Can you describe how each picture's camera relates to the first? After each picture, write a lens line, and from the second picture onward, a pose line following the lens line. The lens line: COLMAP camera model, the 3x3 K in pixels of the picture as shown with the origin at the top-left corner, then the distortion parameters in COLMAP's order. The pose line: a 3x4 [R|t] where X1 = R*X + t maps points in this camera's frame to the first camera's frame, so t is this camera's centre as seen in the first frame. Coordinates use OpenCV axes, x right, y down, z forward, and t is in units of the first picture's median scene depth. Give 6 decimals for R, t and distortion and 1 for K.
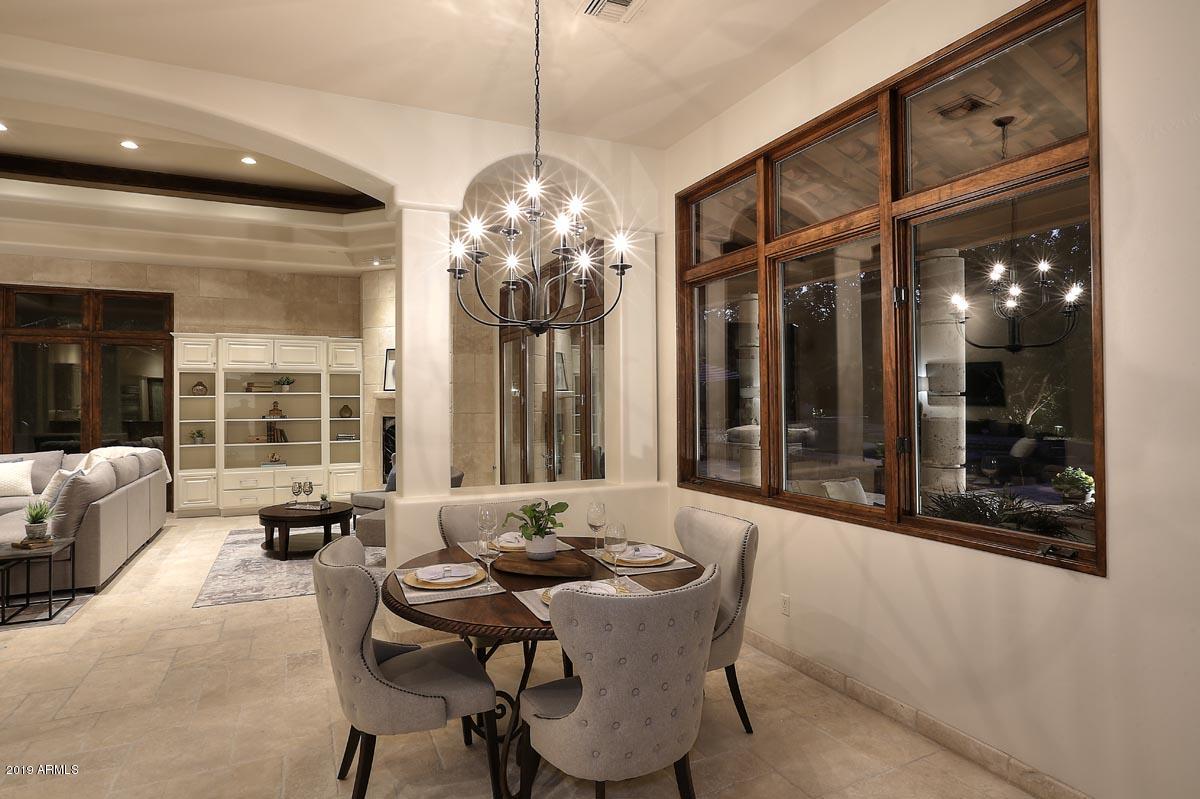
lens RADIAL K [[643.0, 0, 580.4], [0, 643.0, 391.6], [0, 0, 1]] dist [-0.027842, 0.027687]
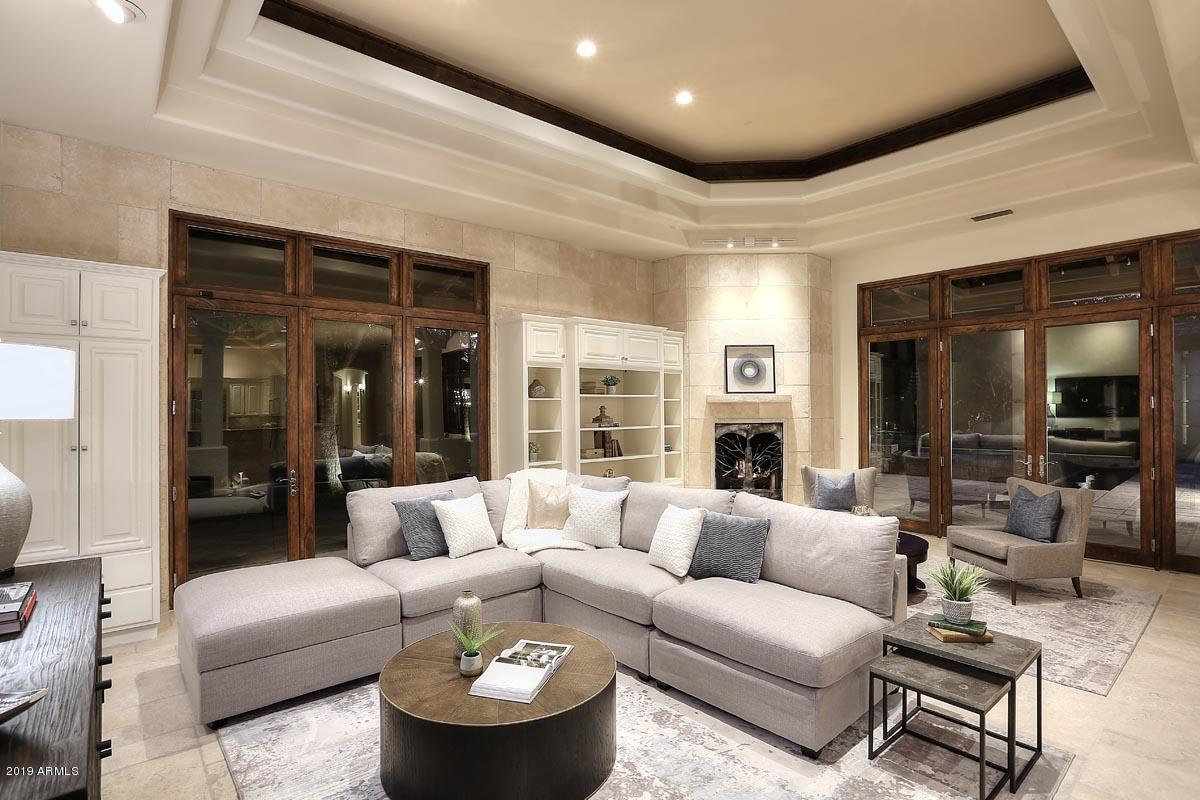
lens RADIAL K [[585.1, 0, 600.0], [0, 585.1, 400.0], [0, 0, 1]] dist [-0.058686, 0.028299]
pose [[0.958843, 0.001915, 0.283929, -0.706033], [-0.002385, 0.999996, 0.001310, 0.007339], [-0.283926, -0.001933, 0.958844, 0.299714]]
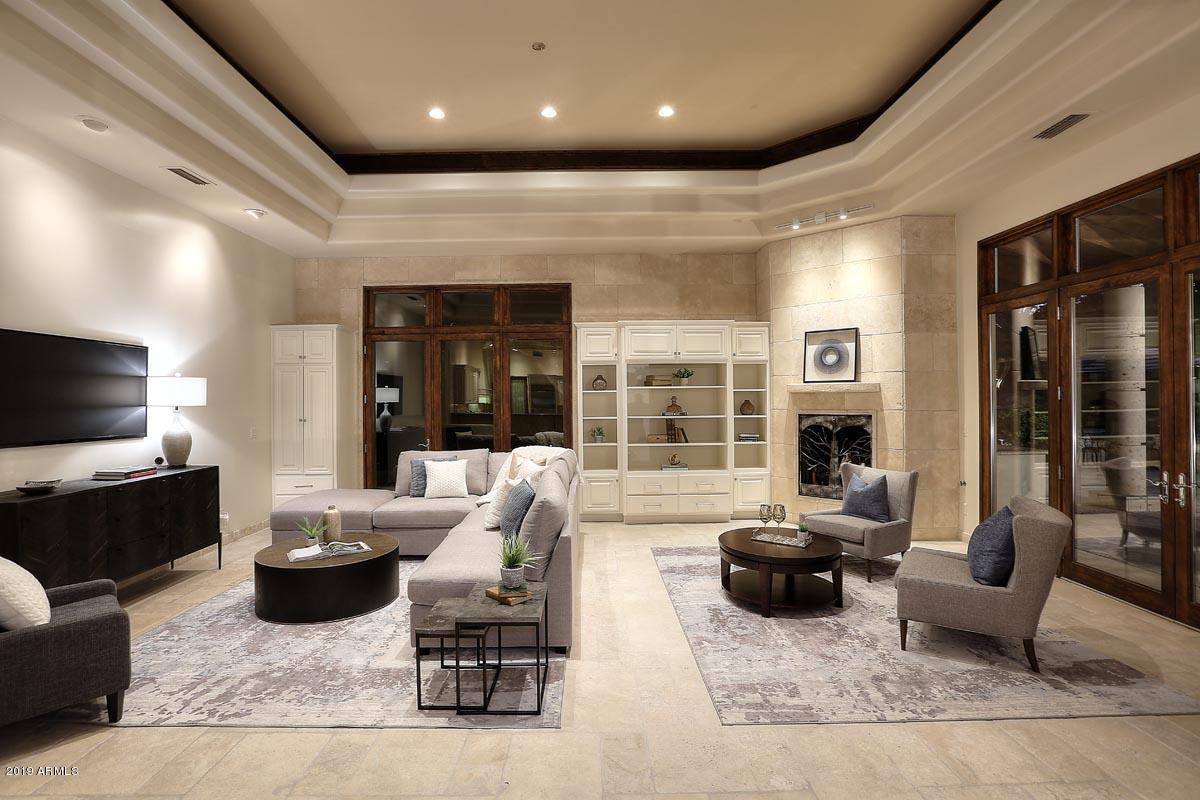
lens RADIAL K [[562.6, 0, 594.2], [0, 562.6, 393.1], [0, 0, 1]] dist [-0.057694, 0.023616]
pose [[0.915979, -0.006094, -0.401180, -0.270483], [0.010205, 0.999915, 0.008110, 0.003660], [0.401097, -0.011523, 0.915963, 0.244265]]
